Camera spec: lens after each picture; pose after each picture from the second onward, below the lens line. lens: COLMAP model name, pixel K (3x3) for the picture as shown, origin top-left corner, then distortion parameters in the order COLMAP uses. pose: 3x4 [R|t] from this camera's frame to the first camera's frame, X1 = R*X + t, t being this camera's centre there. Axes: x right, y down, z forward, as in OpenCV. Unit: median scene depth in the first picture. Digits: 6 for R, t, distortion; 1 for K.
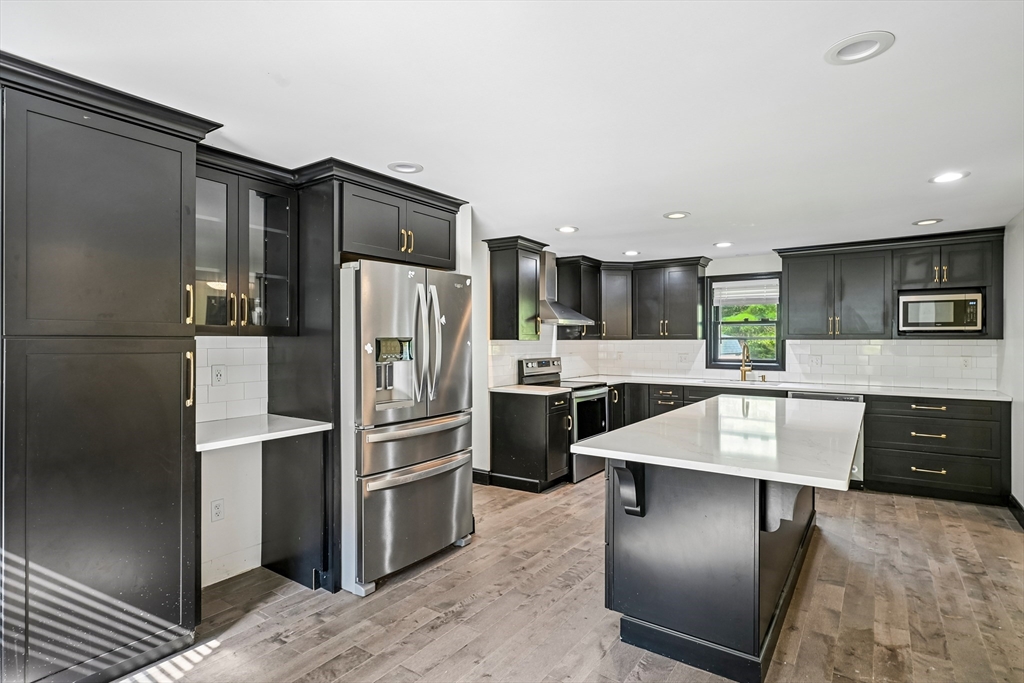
lens RADIAL K [[529.6, 0, 513.6], [0, 529.6, 340.2], [0, 0, 1]] dist [-0.004550, -0.000006]
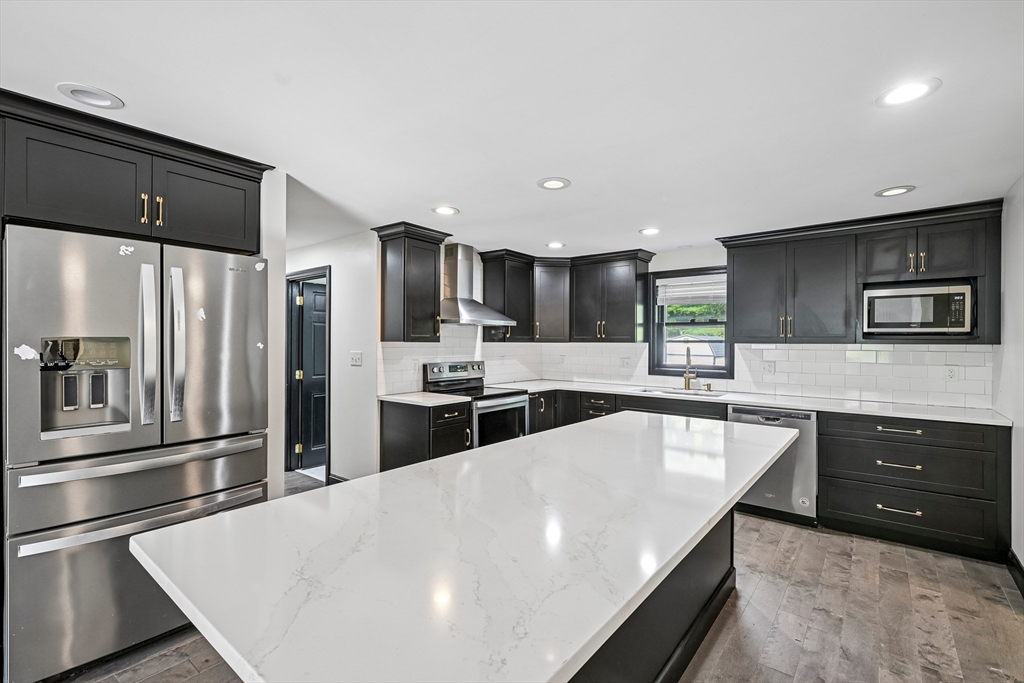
lens RADIAL K [[460.8, 0, 516.6], [0, 460.8, 340.3], [0, 0, 1]] dist [-0.001146, -0.000427]
pose [[0.997675, 0.005447, -0.067938, 0.234006], [-0.005699, 0.999978, -0.003518, -0.001027], [0.067917, 0.003897, 0.997683, 0.245451]]
